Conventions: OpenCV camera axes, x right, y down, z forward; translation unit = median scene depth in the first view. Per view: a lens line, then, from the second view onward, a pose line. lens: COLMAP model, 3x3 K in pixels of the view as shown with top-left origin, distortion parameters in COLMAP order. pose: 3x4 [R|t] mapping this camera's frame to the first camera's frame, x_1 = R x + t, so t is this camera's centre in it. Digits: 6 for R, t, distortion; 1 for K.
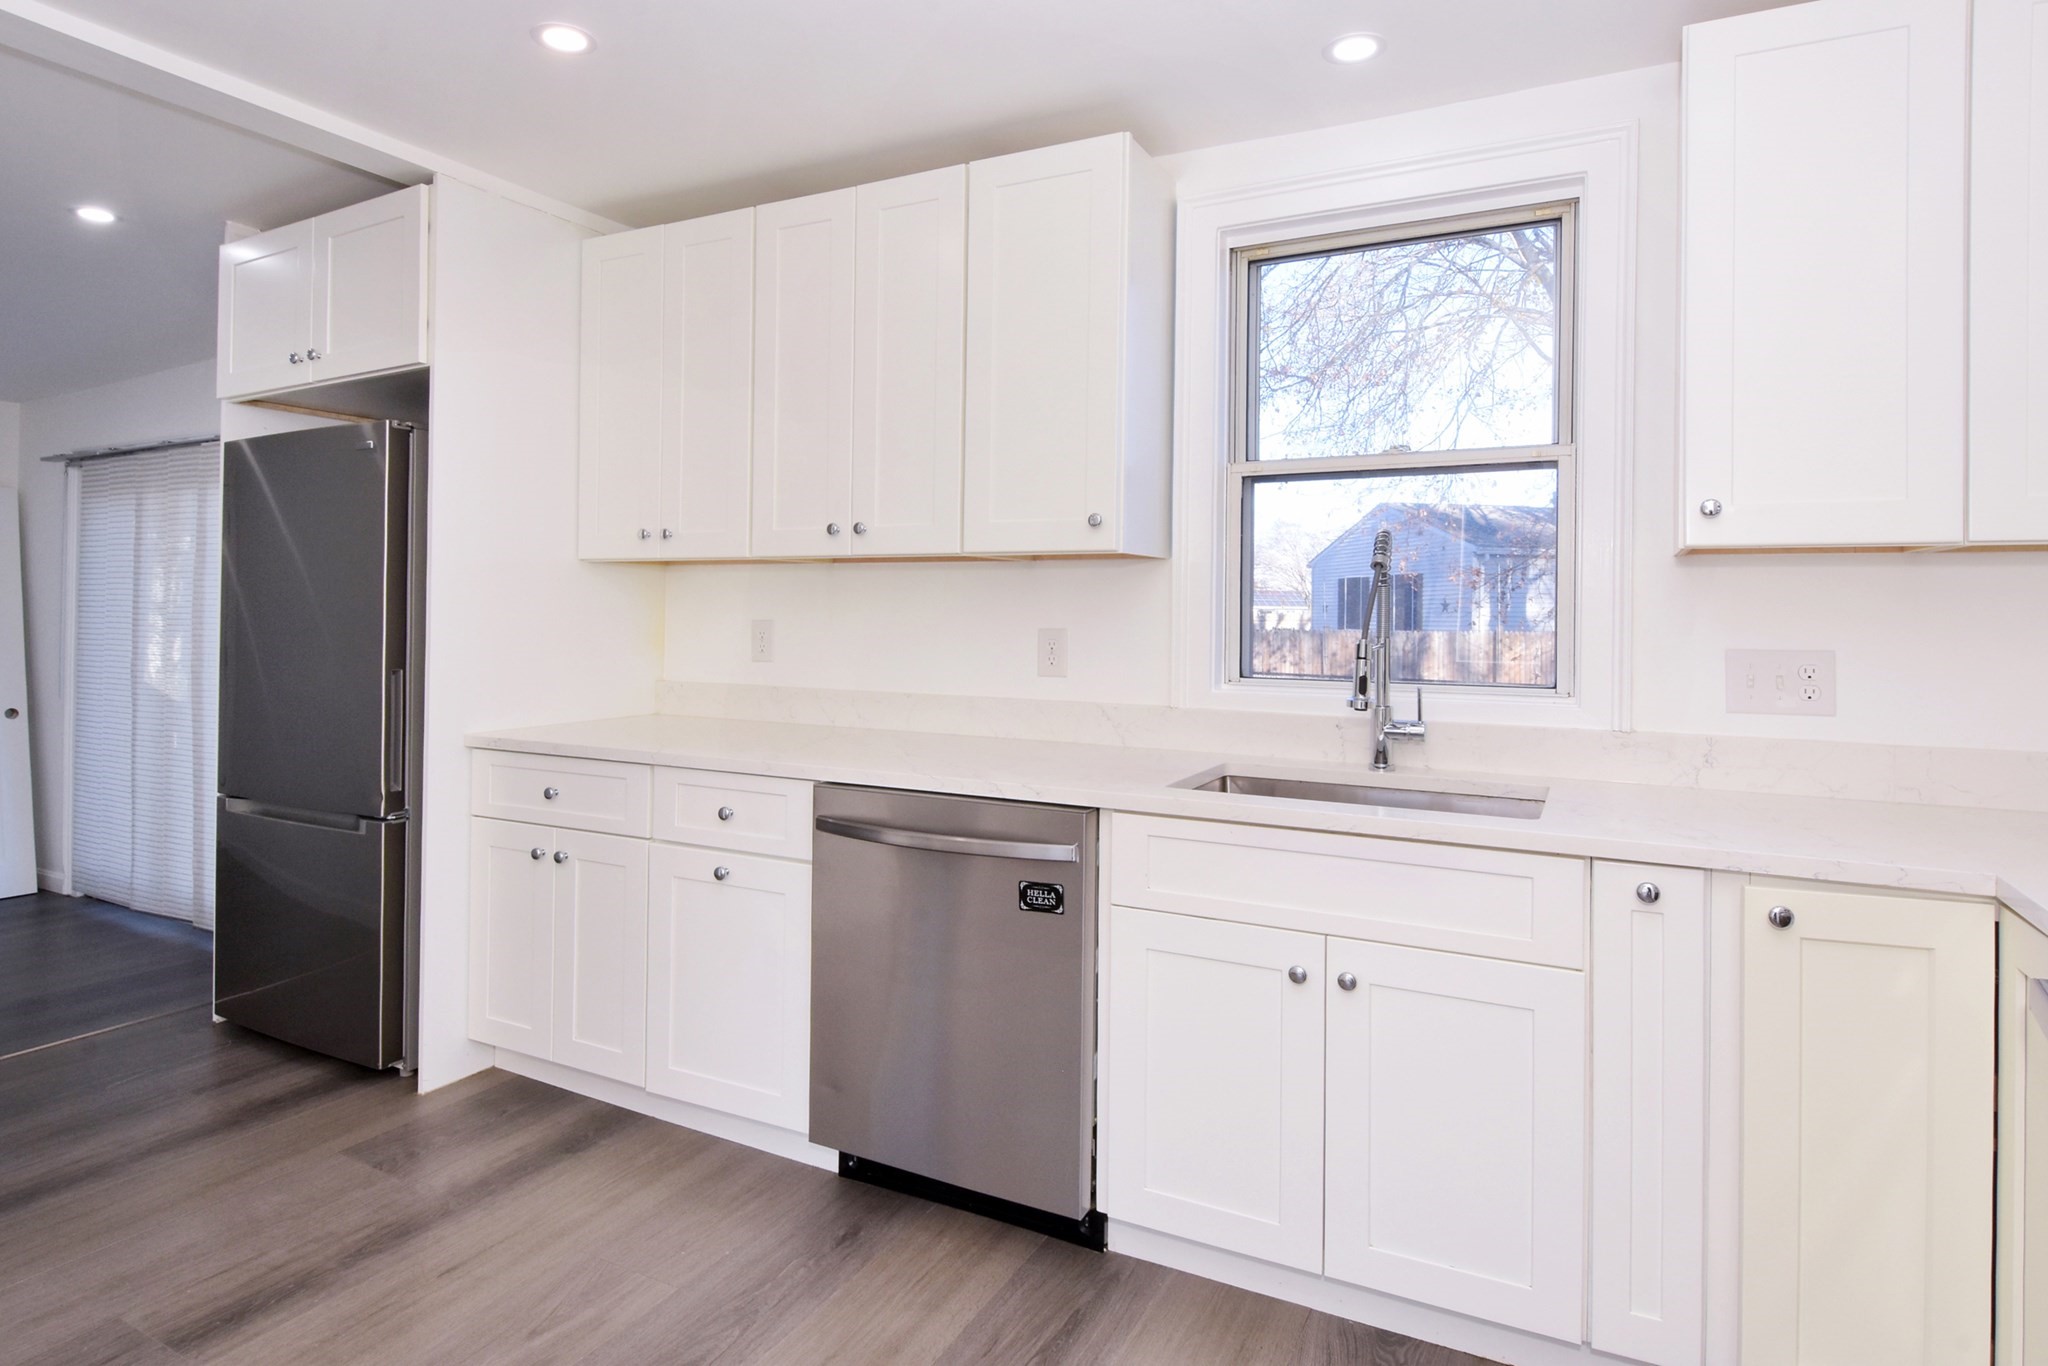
lens RADIAL K [[1106.8, 0, 1016.3], [0, 1106.8, 607.2], [0, 0, 1]] dist [0.006474, -0.016659]
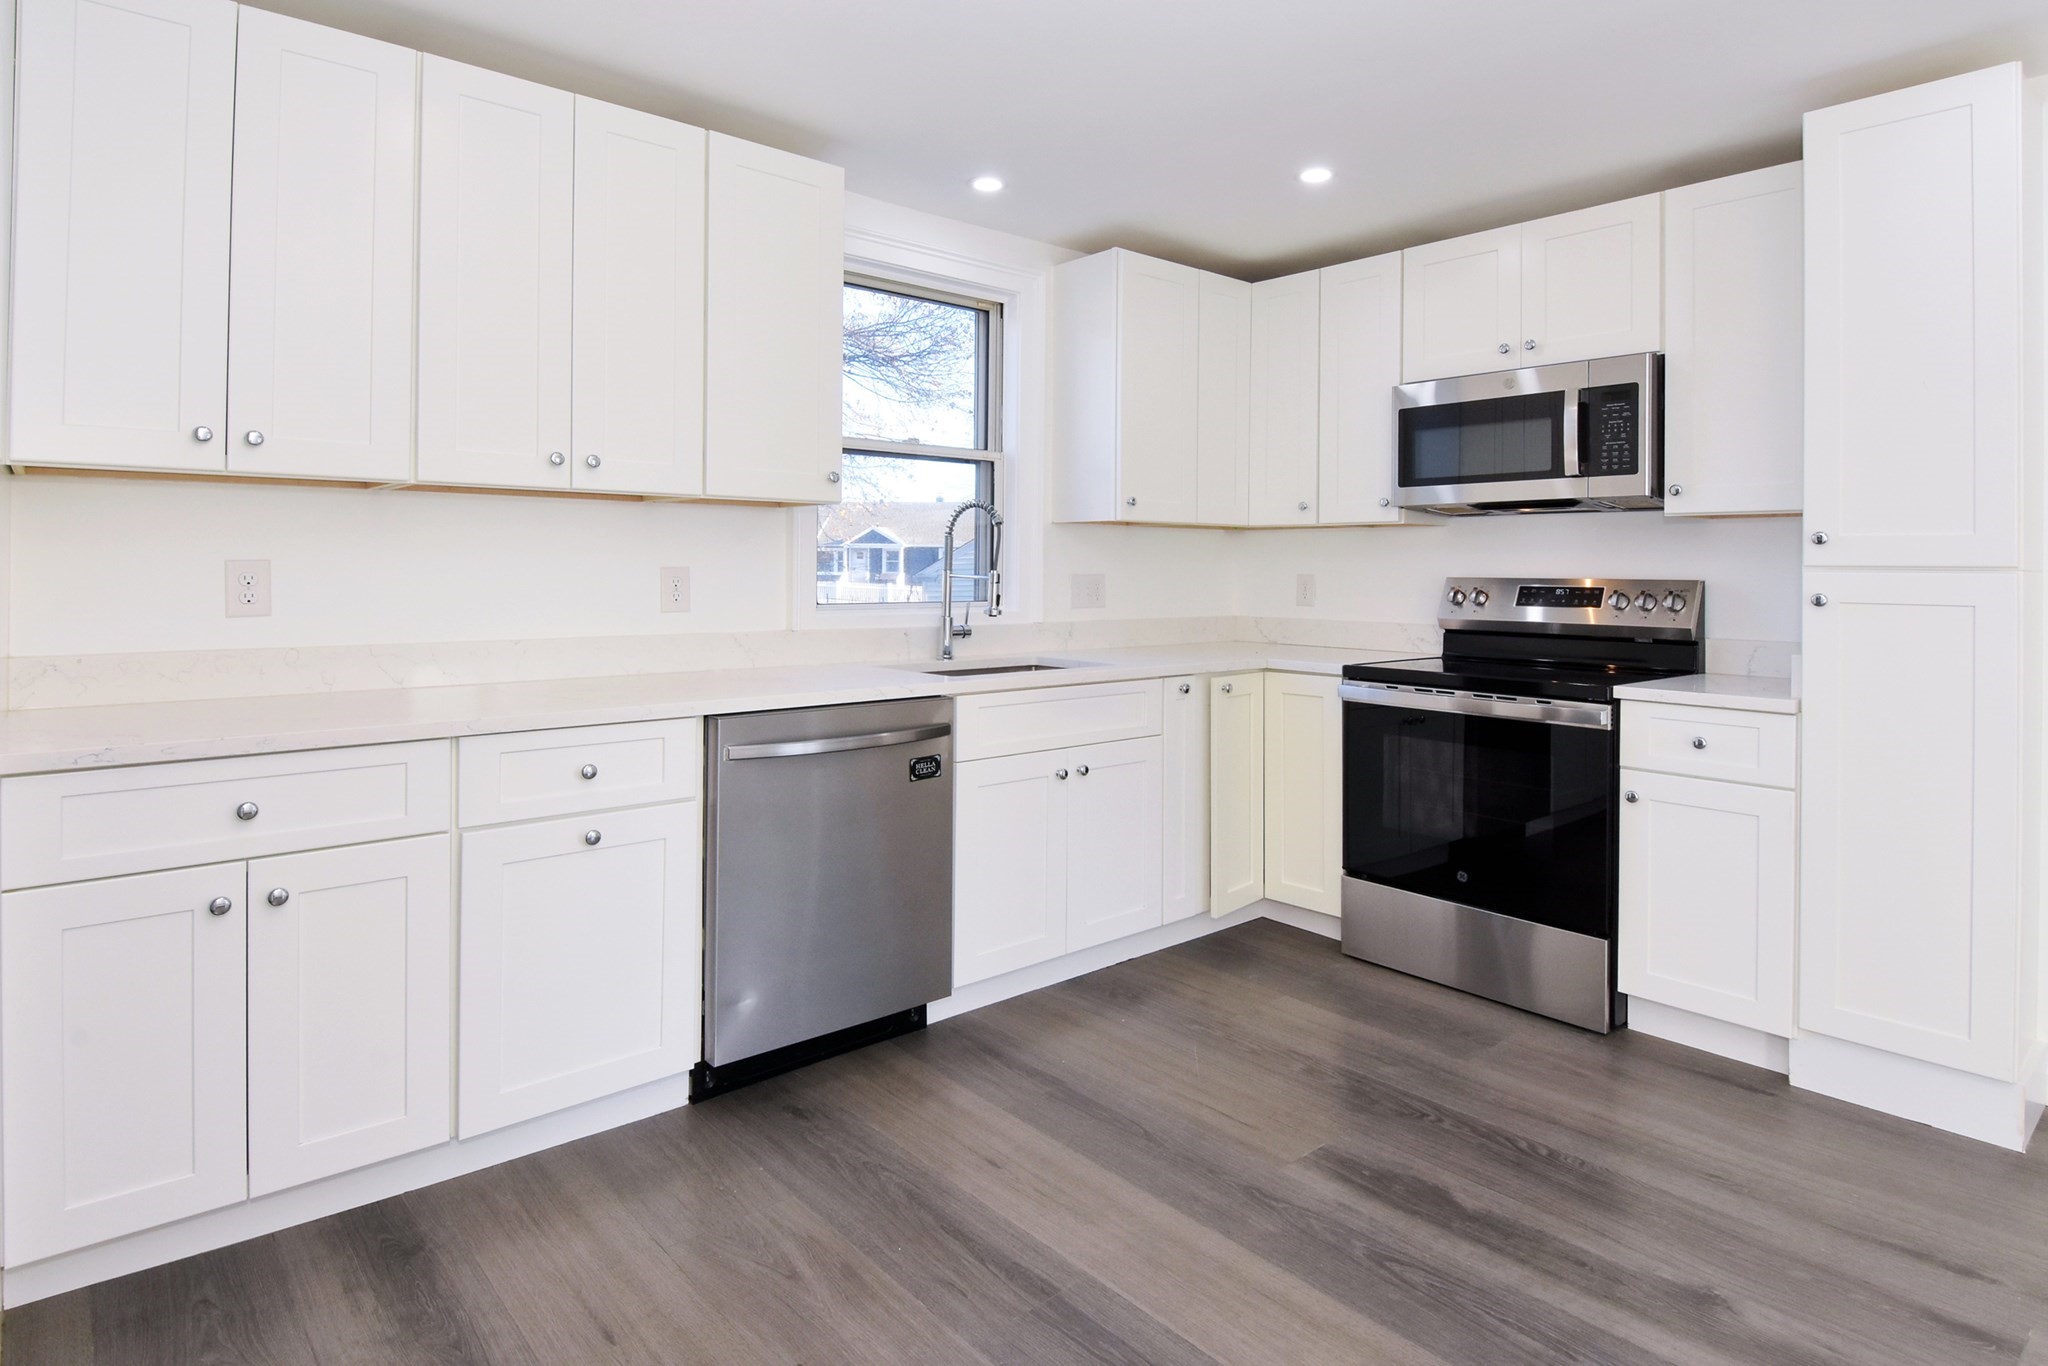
lens RADIAL K [[1115.9, 0, 1022.7], [0, 1115.9, 564.1], [0, 0, 1]] dist [0.008083, -0.019143]
pose [[0.377329, -0.003373, 0.926073, -1.113890], [-0.004840, 0.999973, 0.005615, 0.011845], [-0.926066, -0.006601, 0.377303, 0.378852]]
